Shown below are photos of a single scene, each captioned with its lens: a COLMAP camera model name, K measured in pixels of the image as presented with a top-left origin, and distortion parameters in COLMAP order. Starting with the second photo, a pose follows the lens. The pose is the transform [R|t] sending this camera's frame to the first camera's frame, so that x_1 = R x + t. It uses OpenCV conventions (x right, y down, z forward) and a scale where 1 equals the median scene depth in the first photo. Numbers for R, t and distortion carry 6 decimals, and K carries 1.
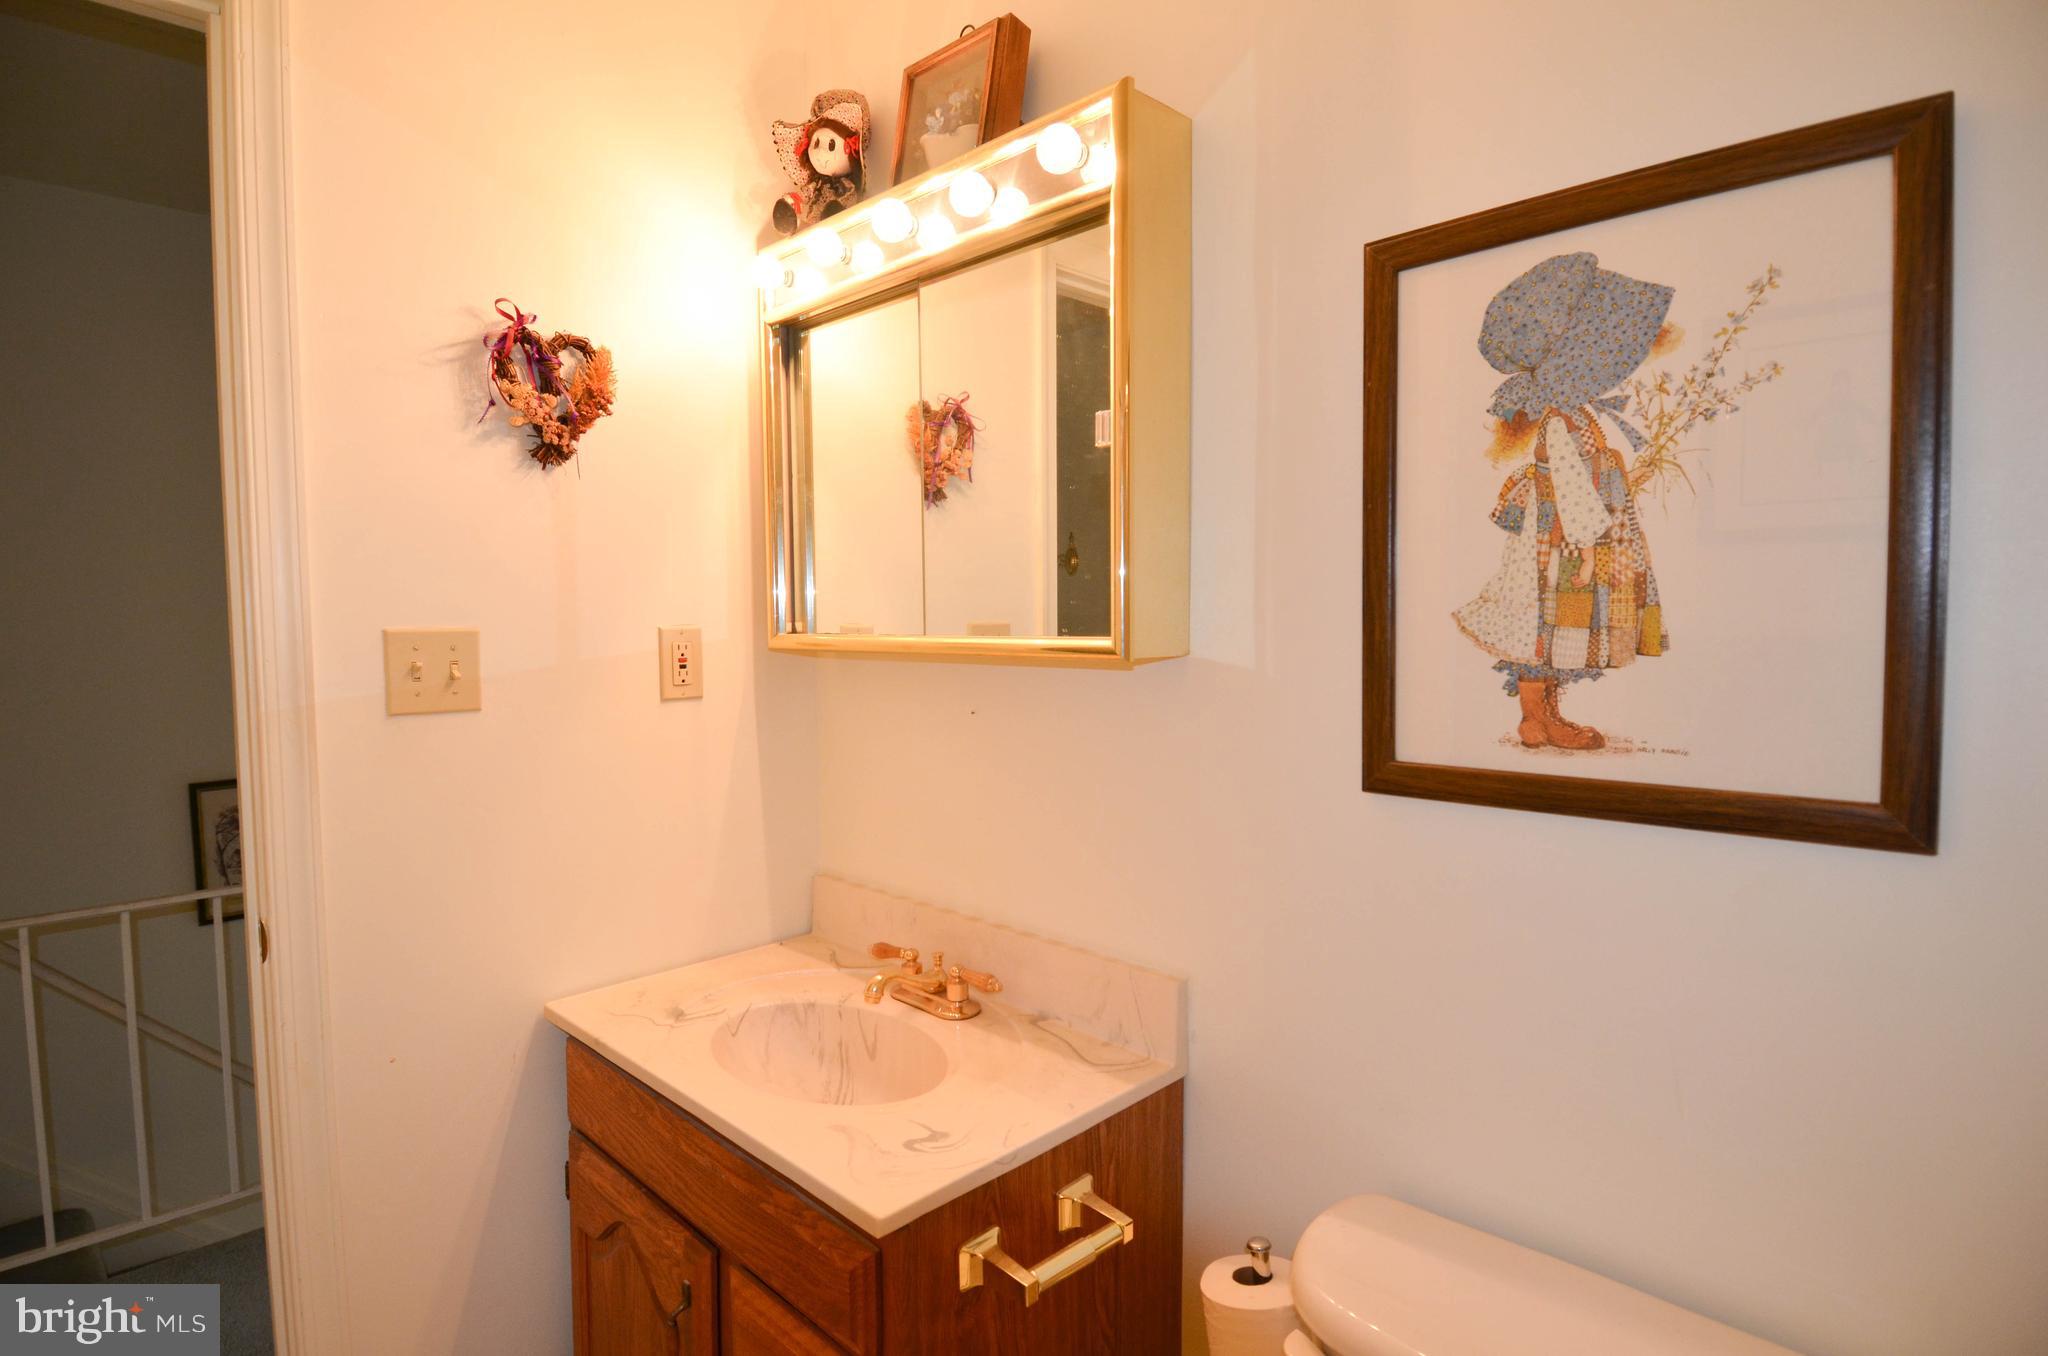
lens RADIAL K [[1050.2, 0, 1024.5], [0, 1050.2, 682.6], [0, 0, 1]] dist [0.053134, -0.058256]
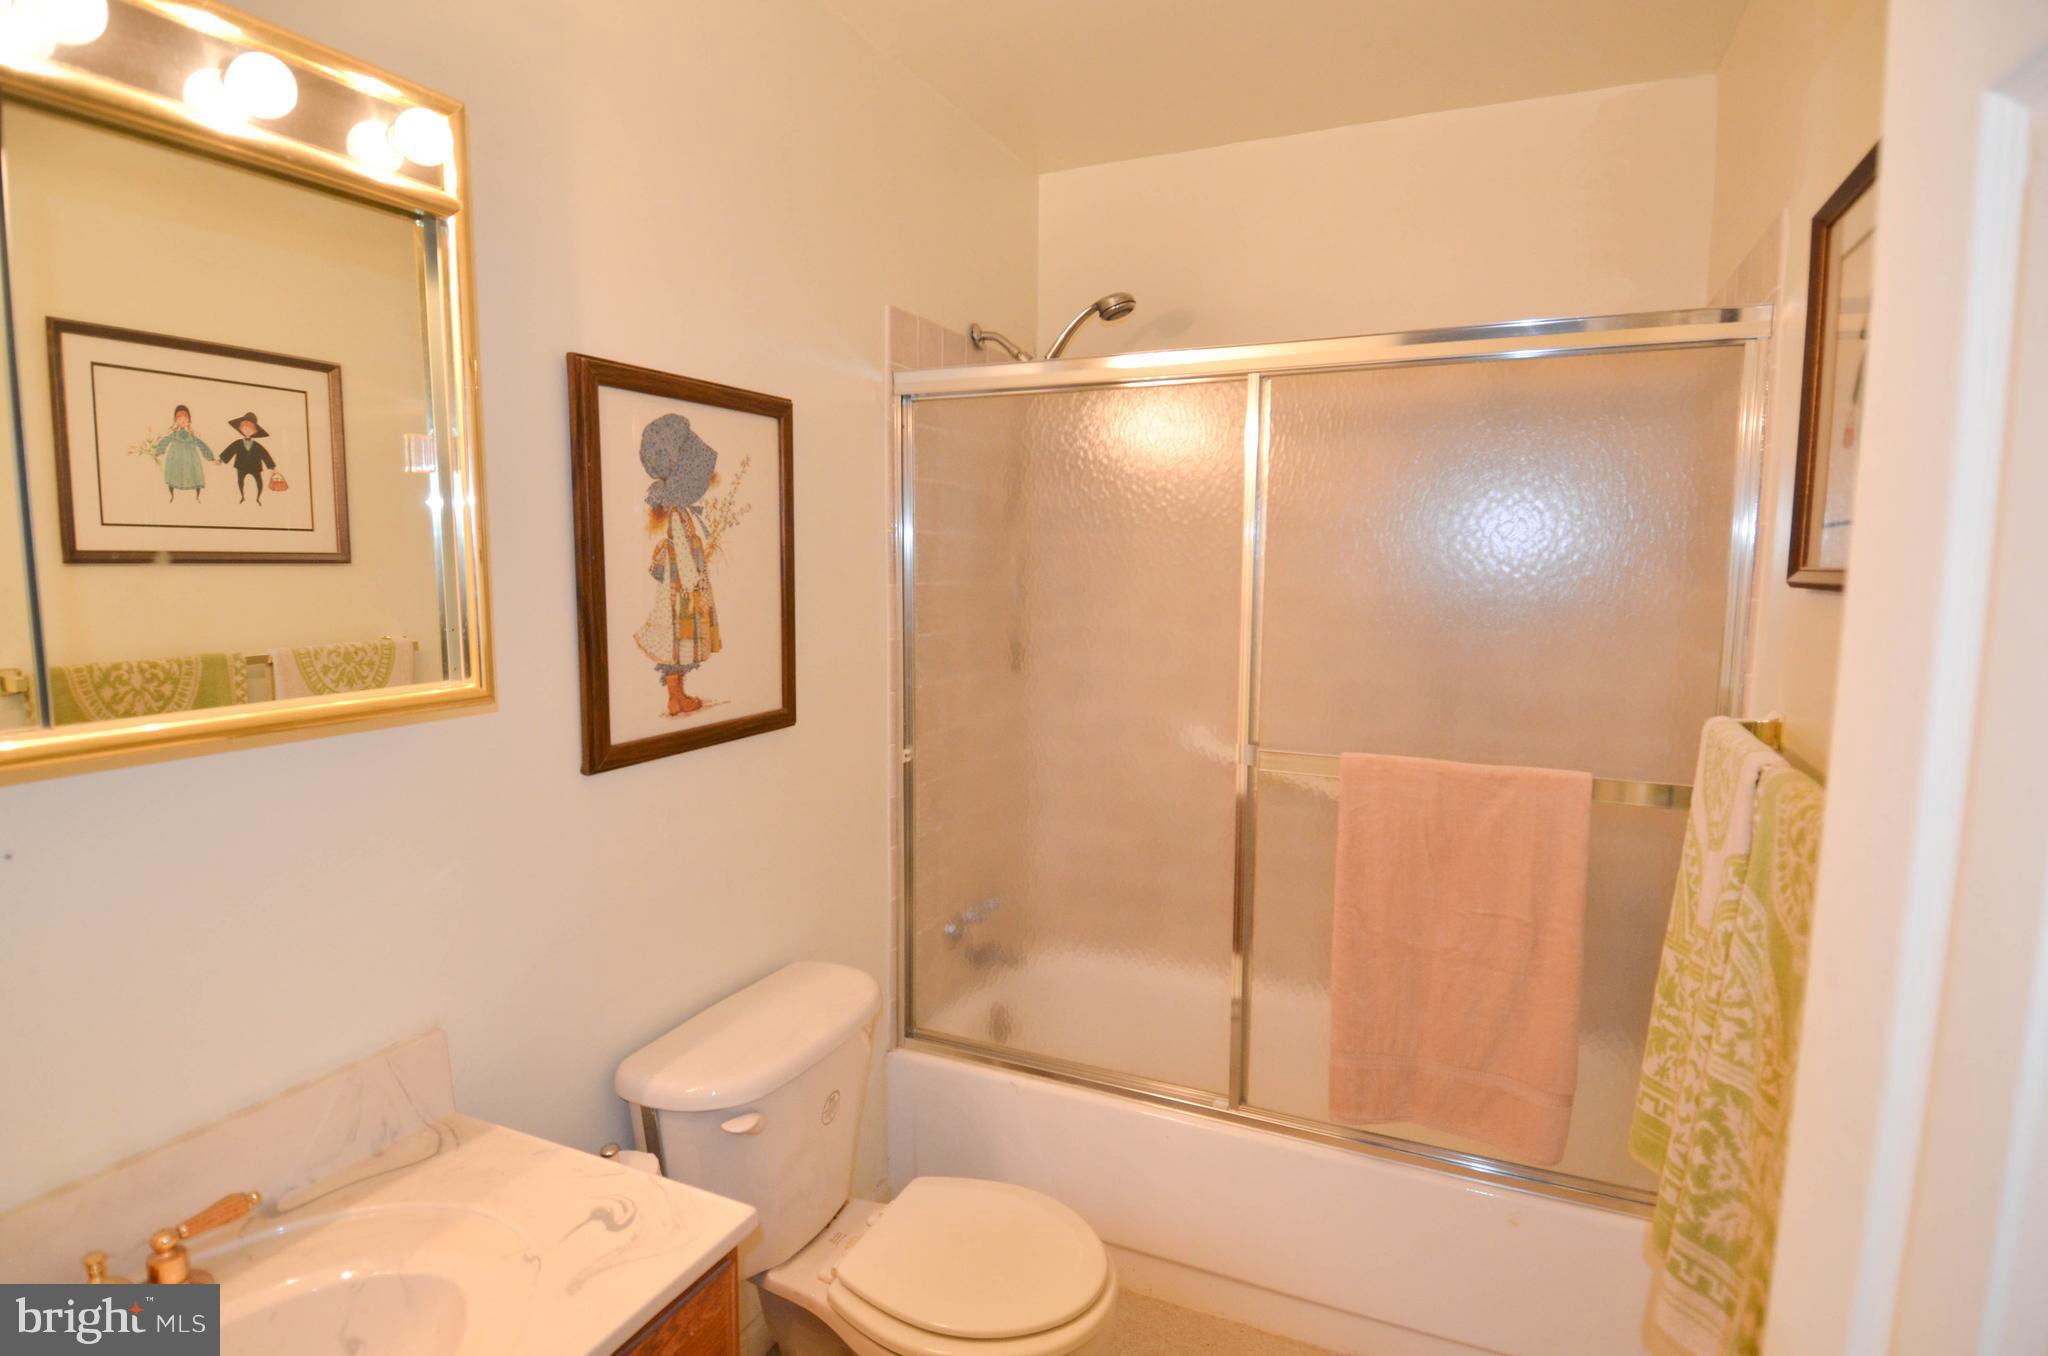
lens RADIAL K [[1050.2, 0, 1024.5], [0, 1050.2, 682.6], [0, 0, 1]] dist [0.053134, -0.058256]
pose [[-0.340186, -0.111208, 0.933759, -1.224207], [0.053406, 0.989095, 0.137255, -0.184645], [-0.938841, 0.096561, -0.330537, 1.055056]]
